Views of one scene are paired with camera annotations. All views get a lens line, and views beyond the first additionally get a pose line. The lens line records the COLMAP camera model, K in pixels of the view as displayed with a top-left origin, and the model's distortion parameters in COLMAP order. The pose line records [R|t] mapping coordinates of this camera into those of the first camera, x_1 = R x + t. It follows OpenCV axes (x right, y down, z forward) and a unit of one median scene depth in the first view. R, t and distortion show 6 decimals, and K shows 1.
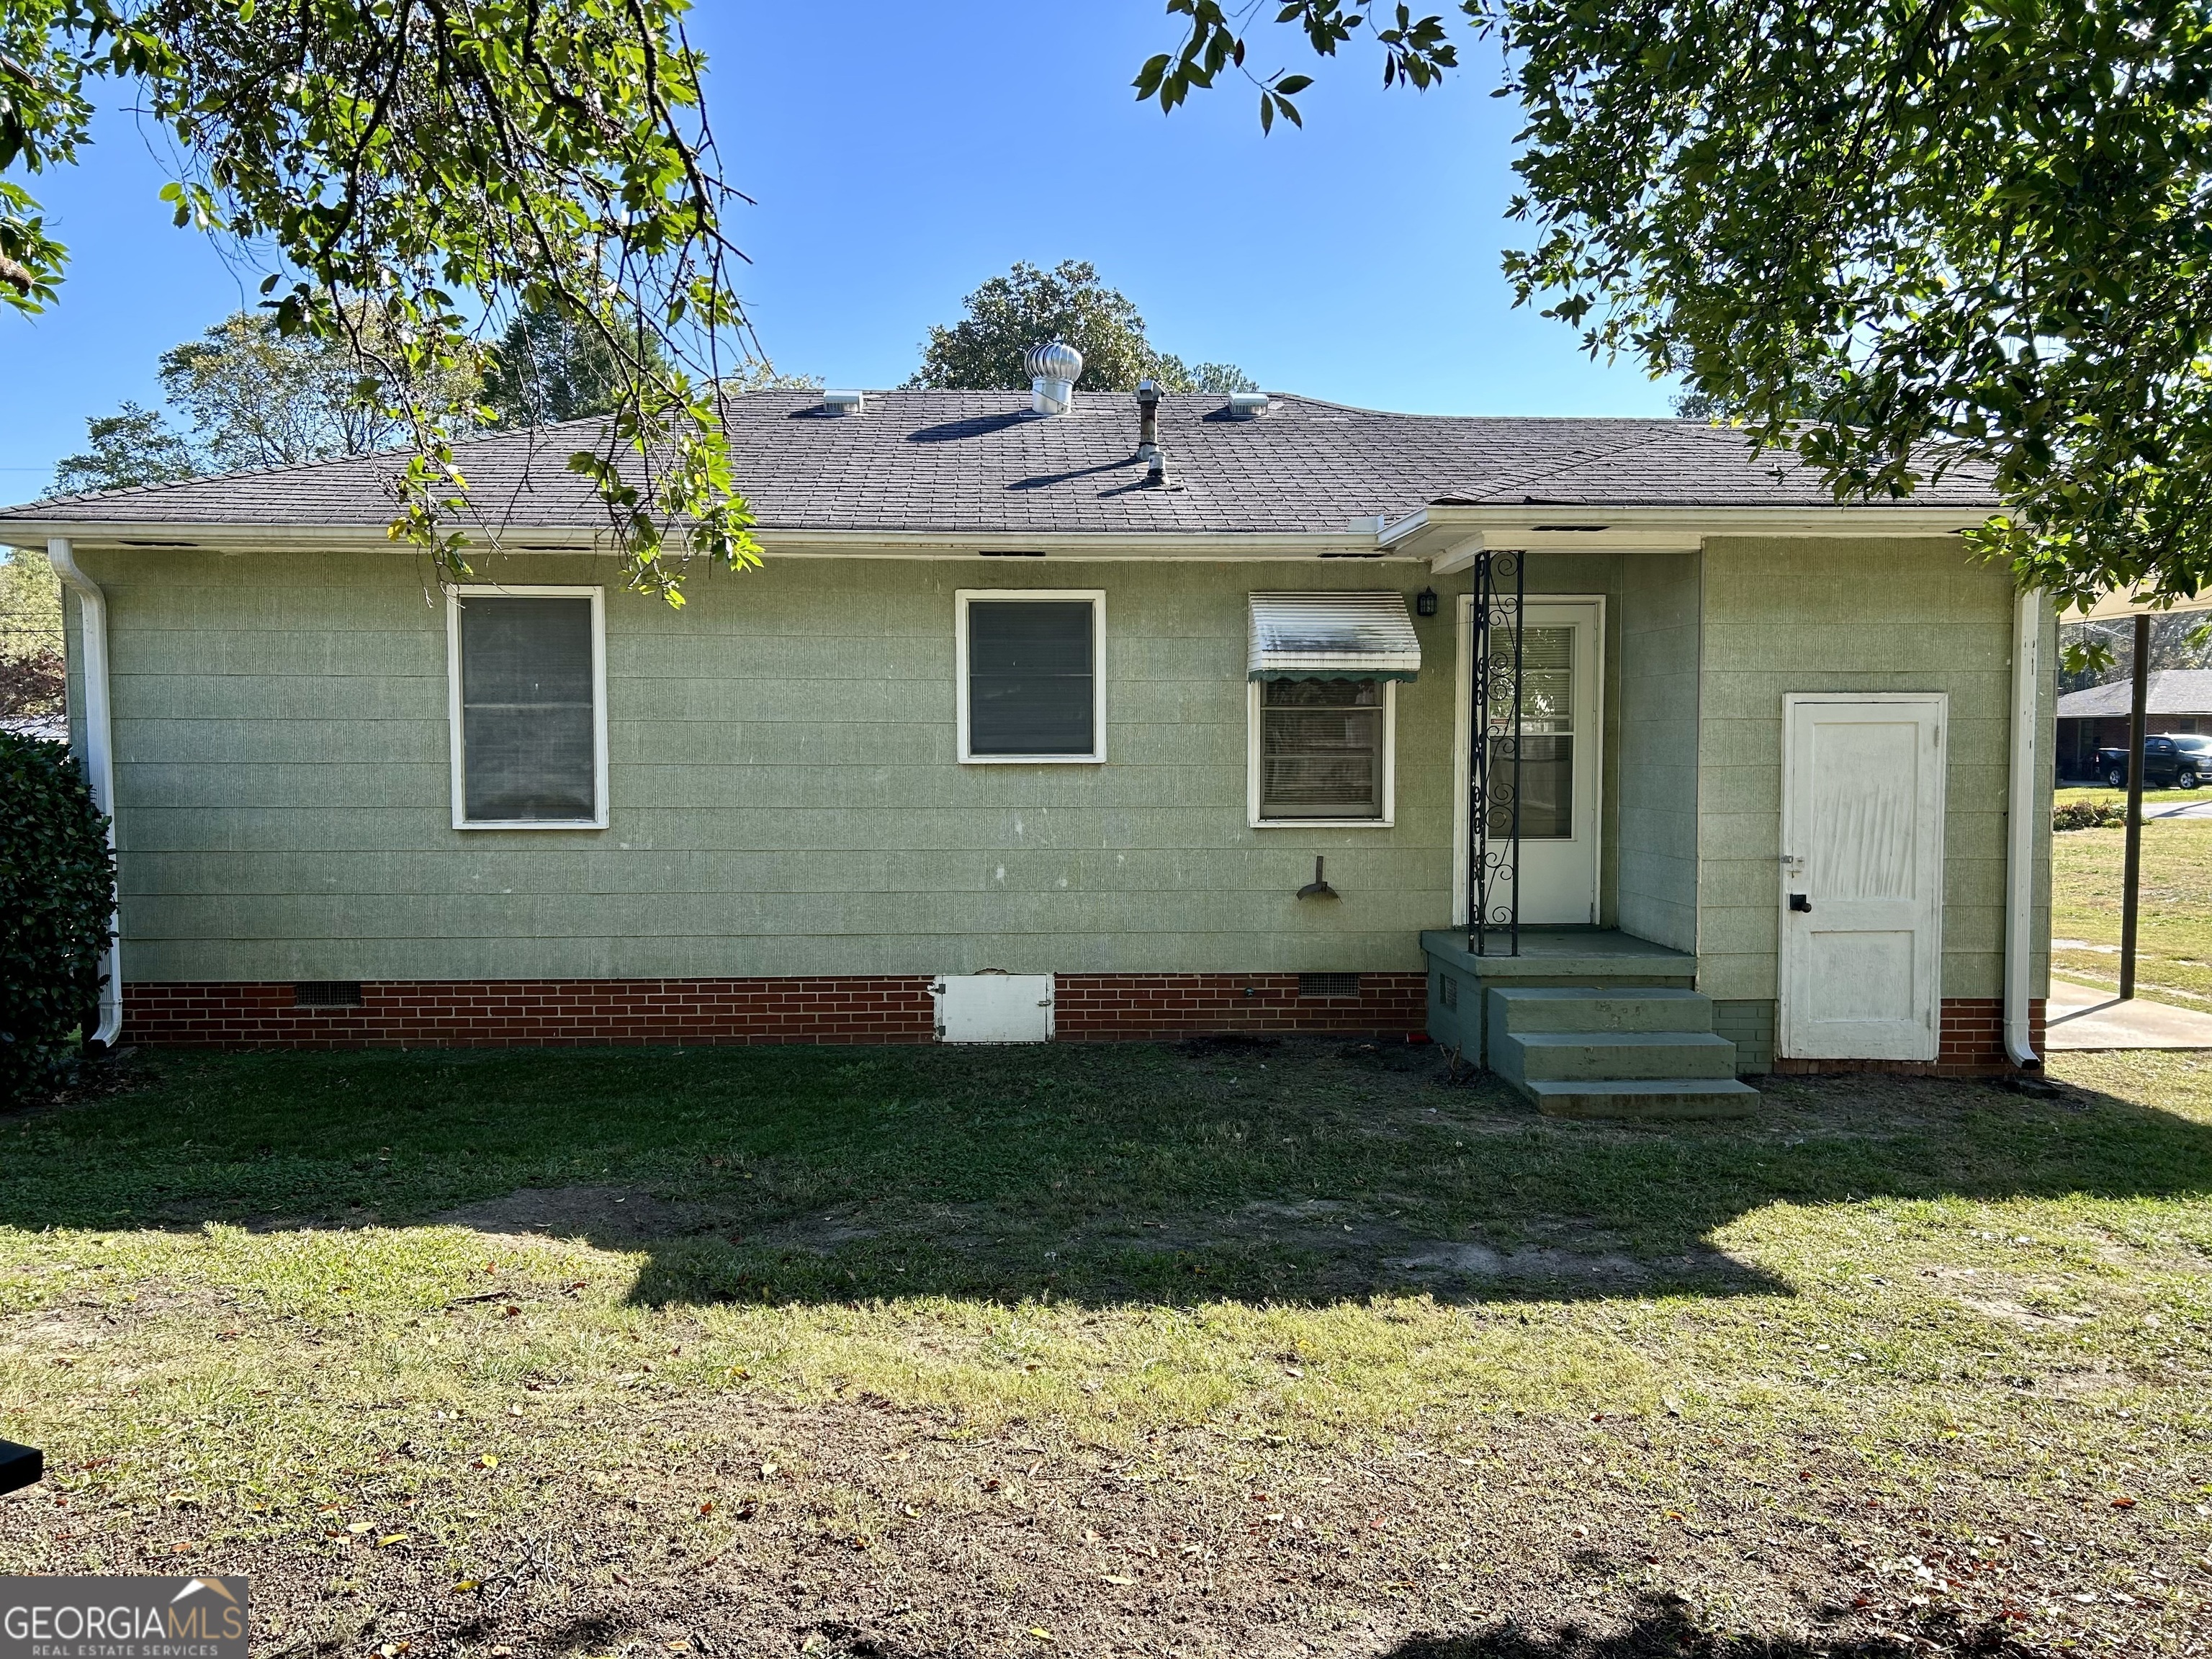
lens RADIAL K [[1646.0, 0, 1106.0], [0, 1646.0, 829.5], [0, 0, 1]] dist [0.001704, -0.000486]
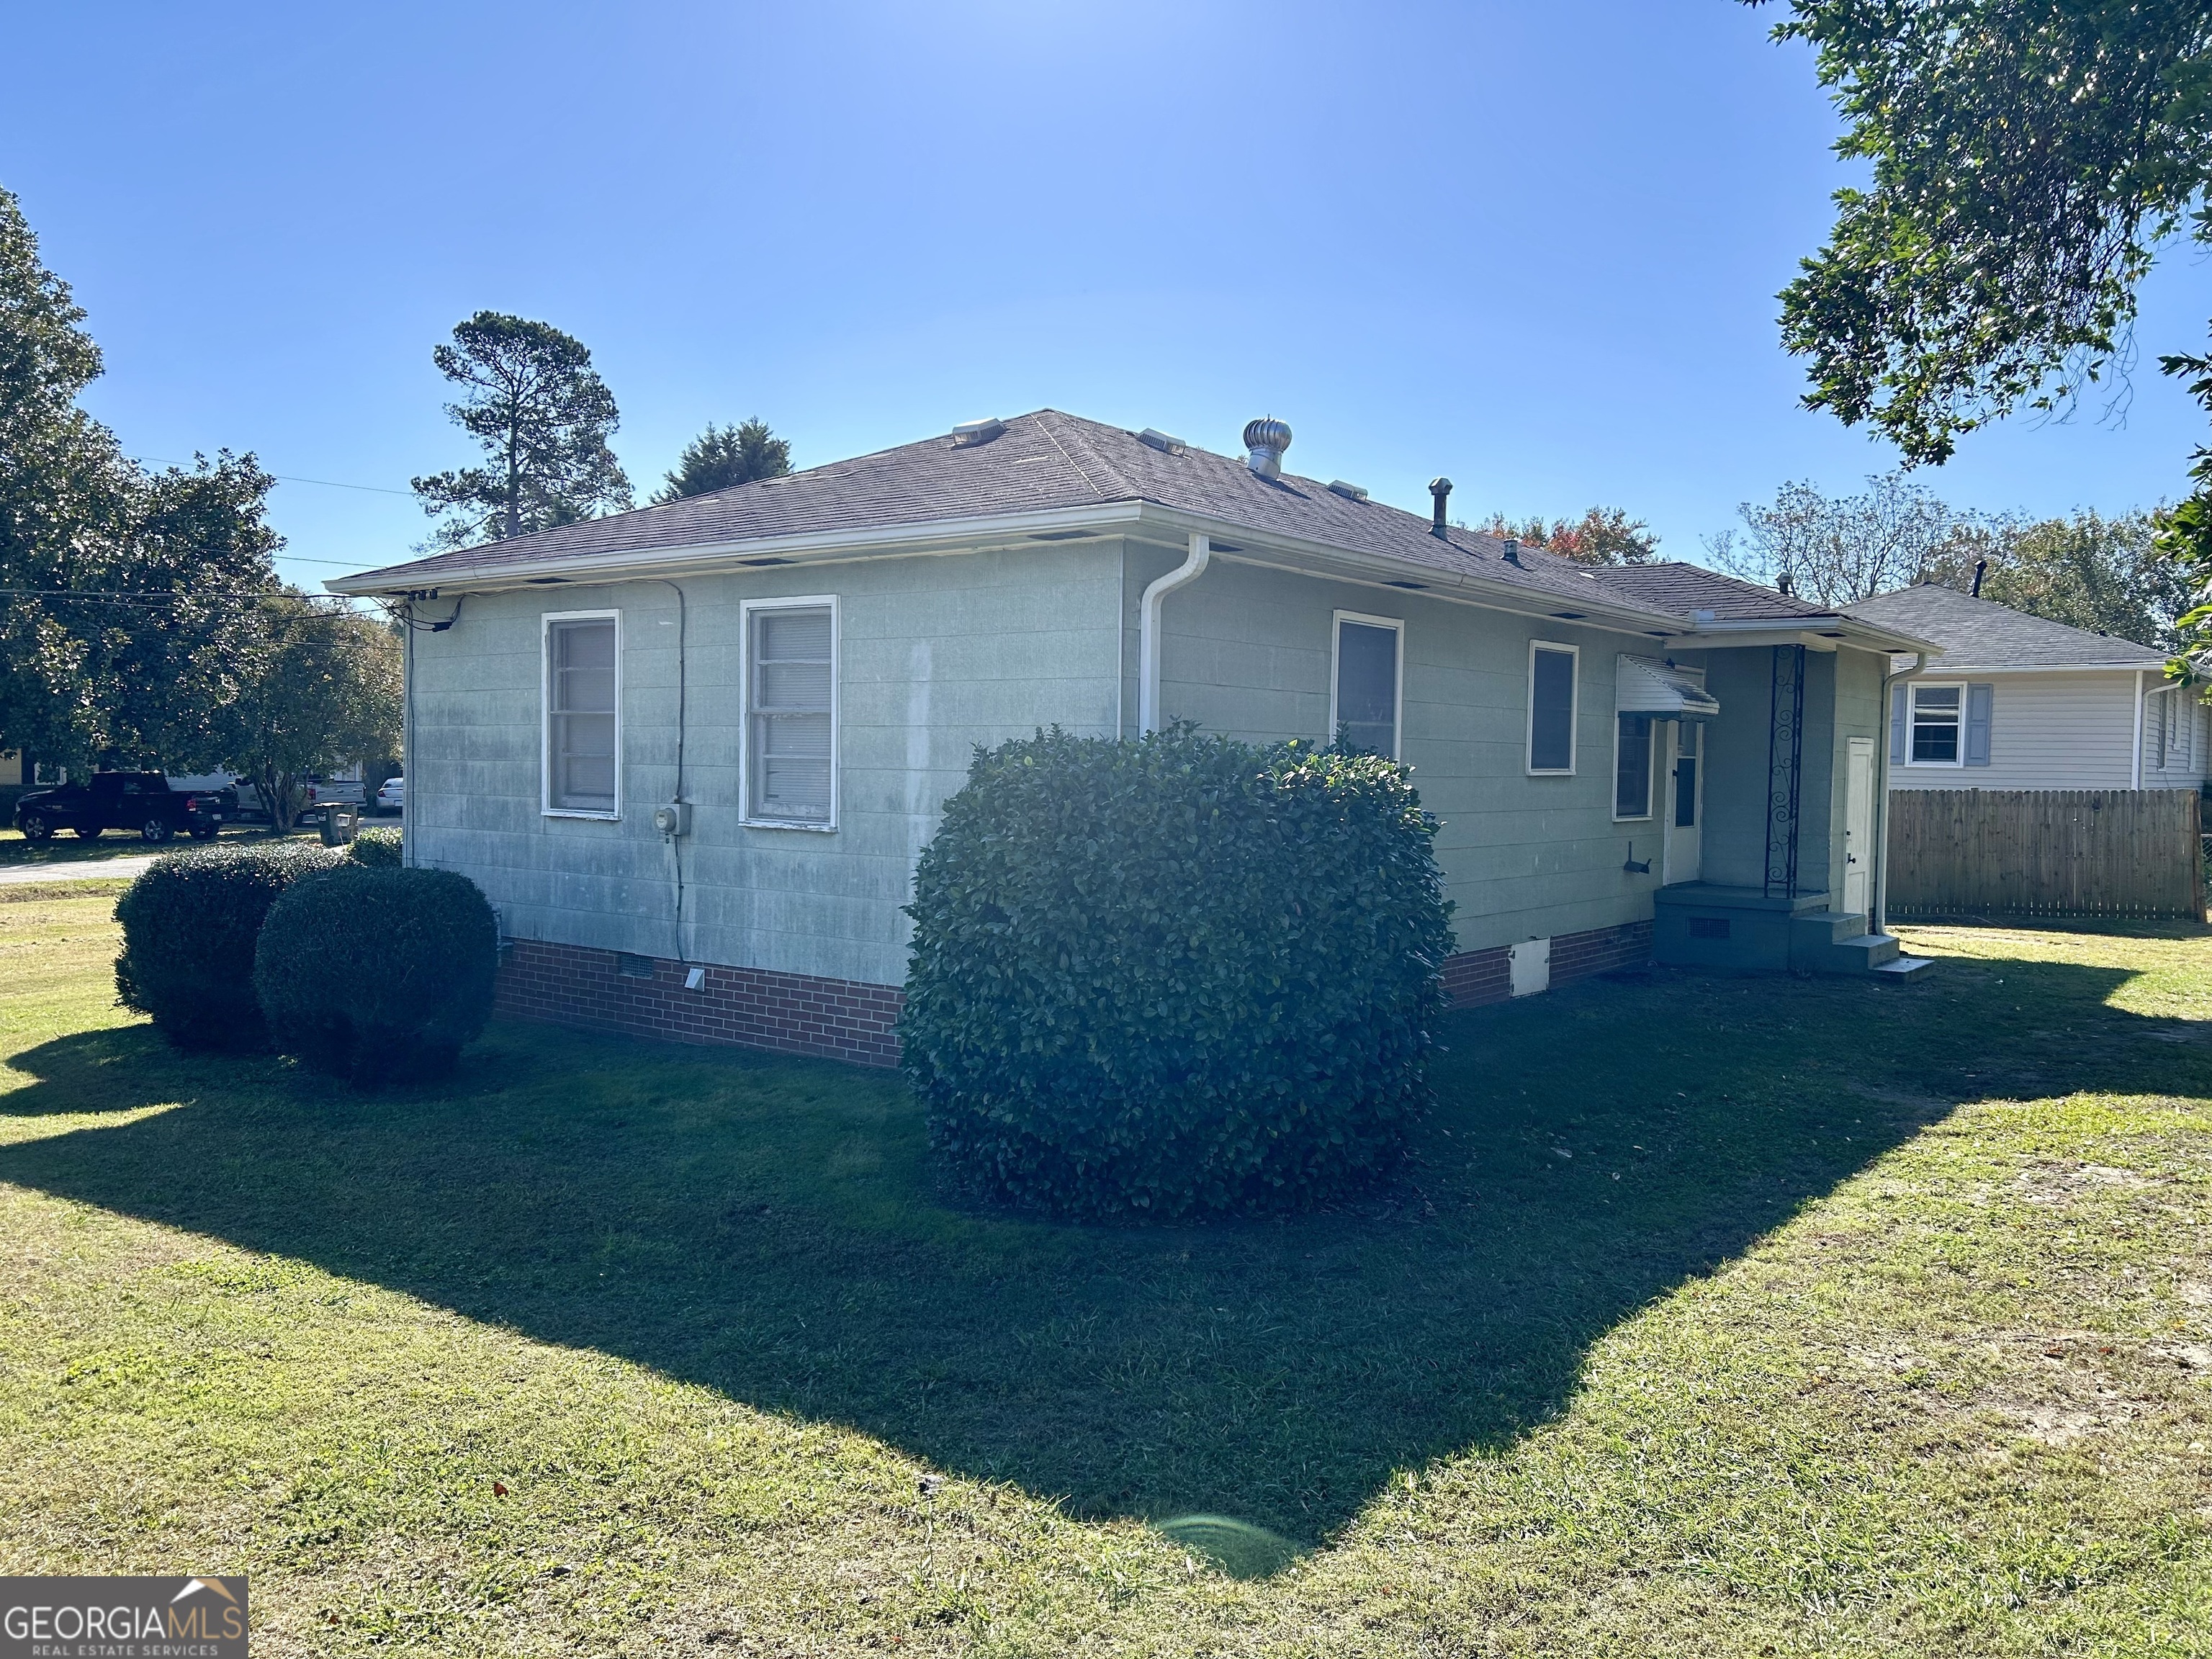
lens RADIAL K [[1646.0, 0, 1106.0], [0, 1646.0, 829.5], [0, 0, 1]] dist [0.001704, -0.000486]
pose [[0.659502, -0.014709, 0.751559, -1.253889], [0.013343, 0.999880, 0.007859, -0.012205], [-0.751585, 0.004845, 0.659619, 0.406568]]
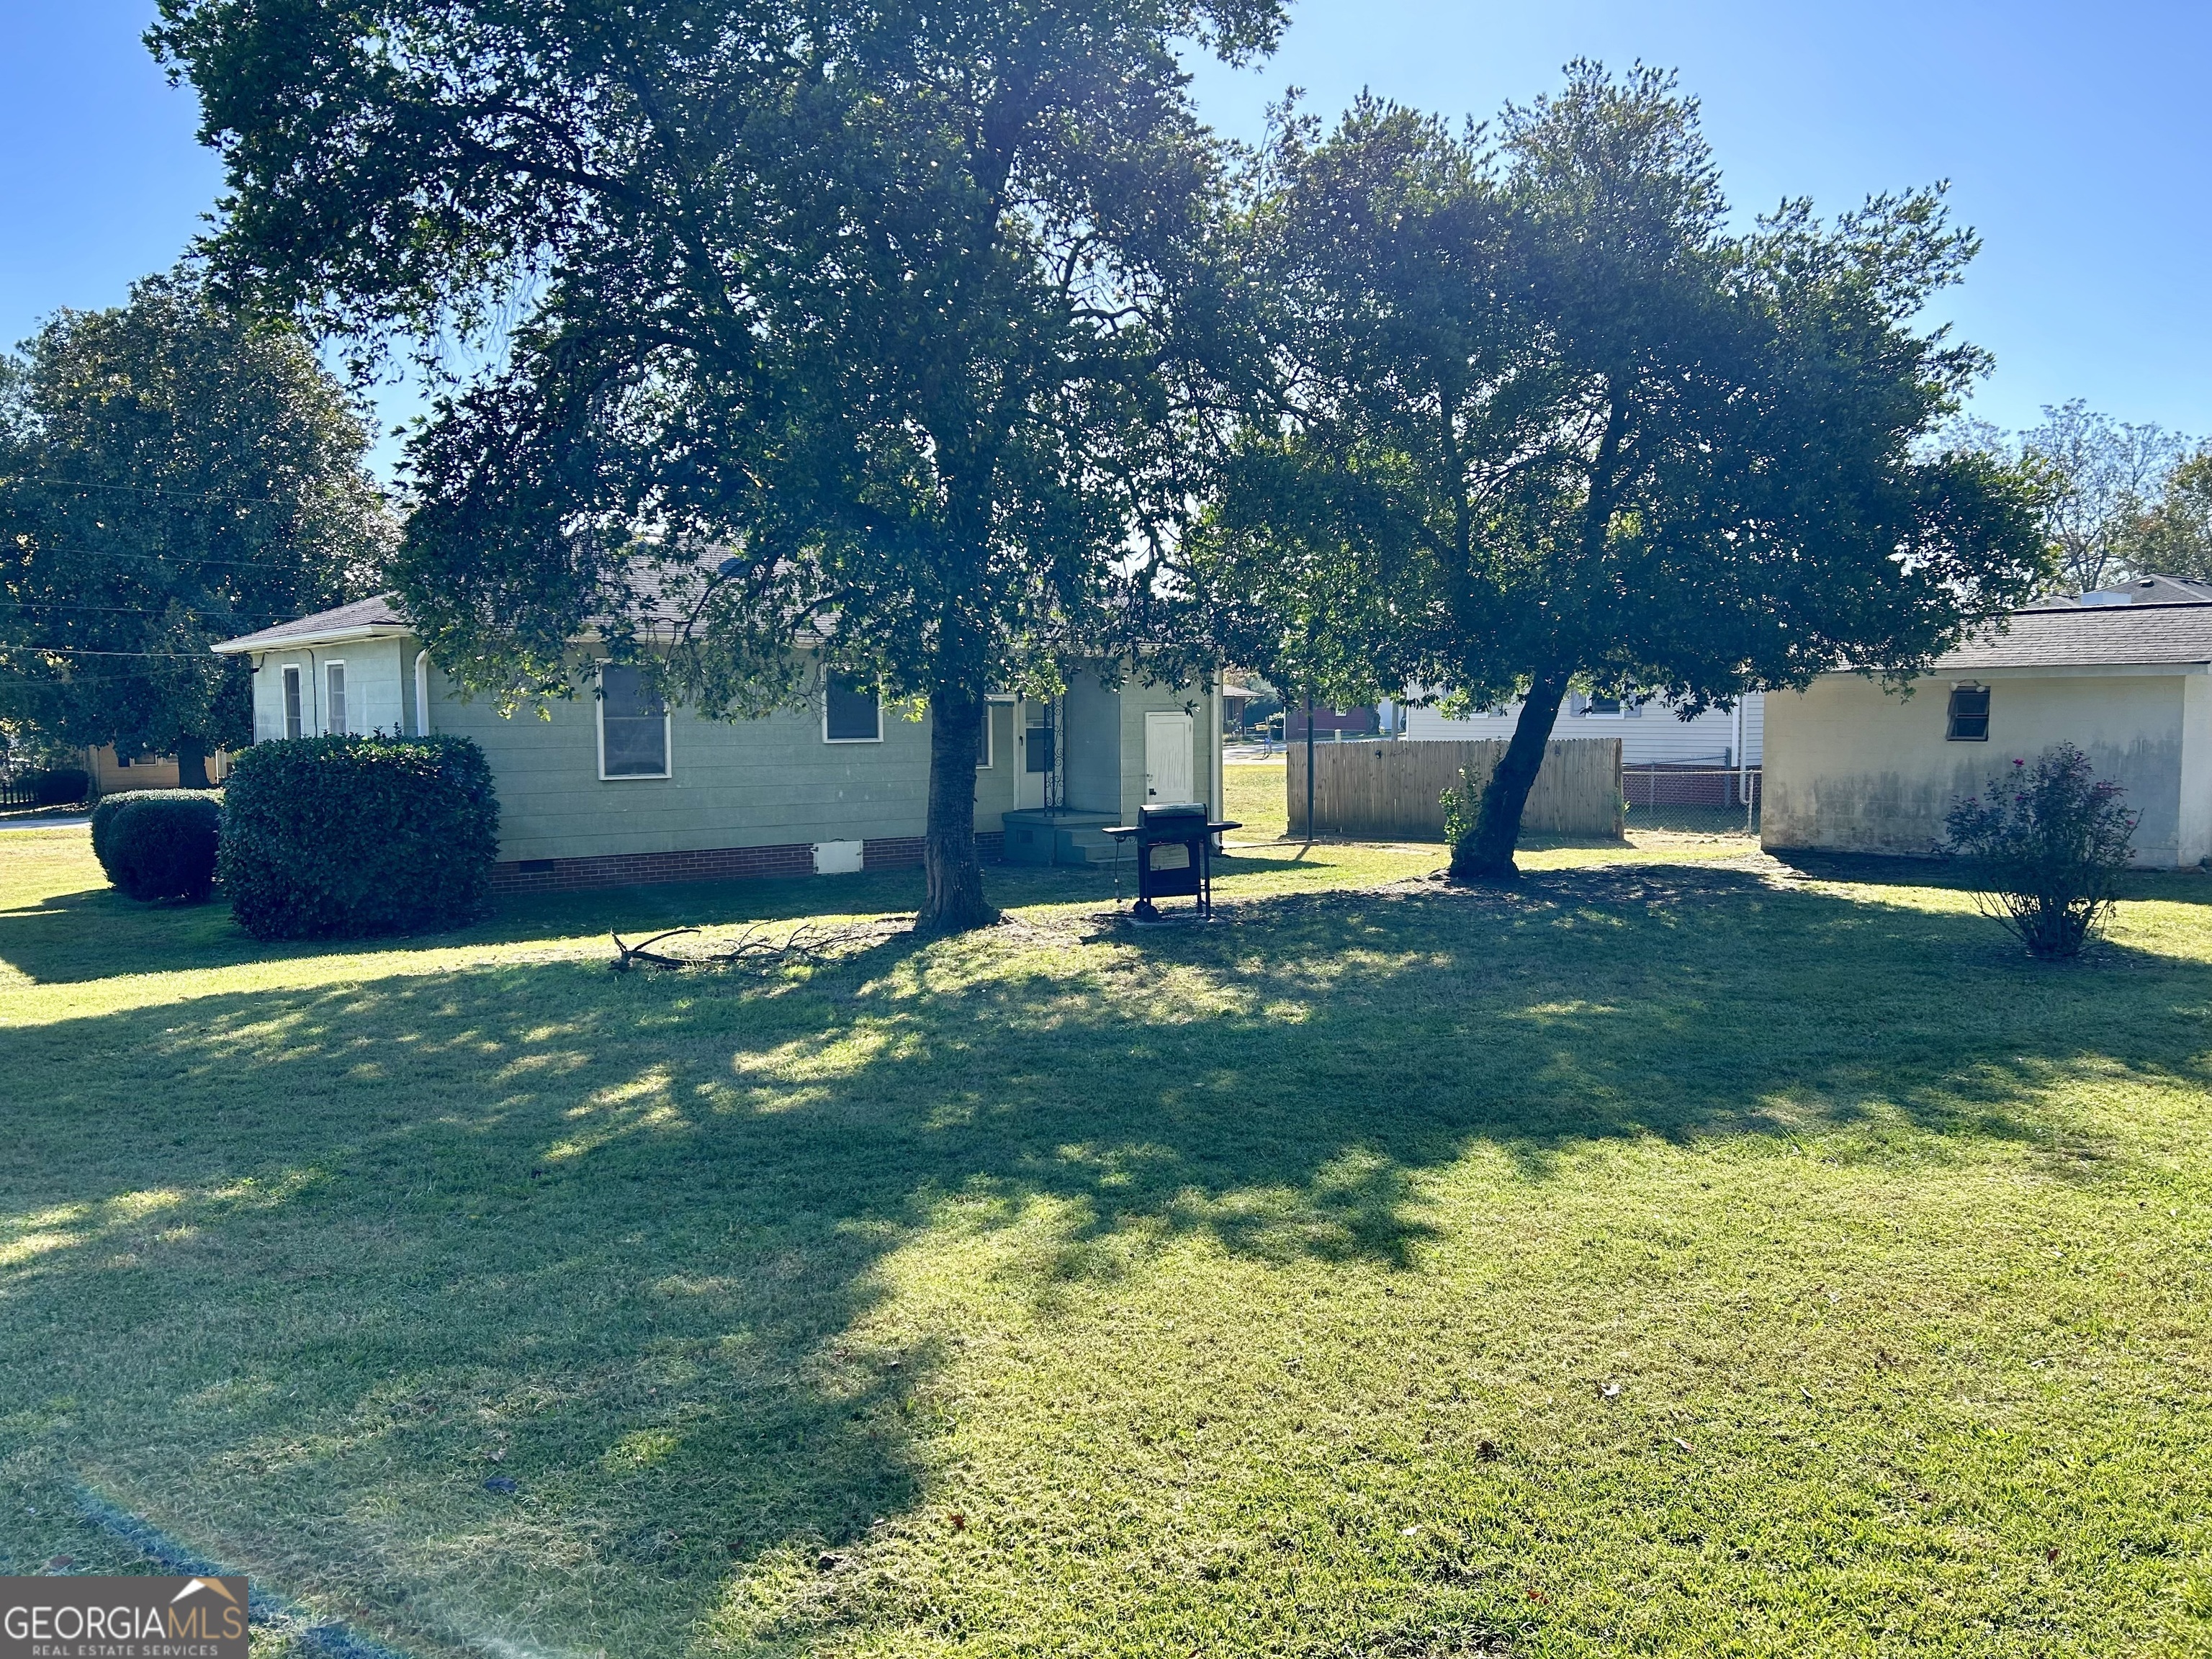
lens RADIAL K [[1646.0, 0, 1106.0], [0, 1646.0, 829.5], [0, 0, 1]] dist [0.001704, -0.000486]
pose [[0.802917, -0.045741, 0.594334, -1.080120], [0.033867, 0.998941, 0.031127, 0.018195], [-0.595128, -0.004864, 0.803616, -0.956518]]
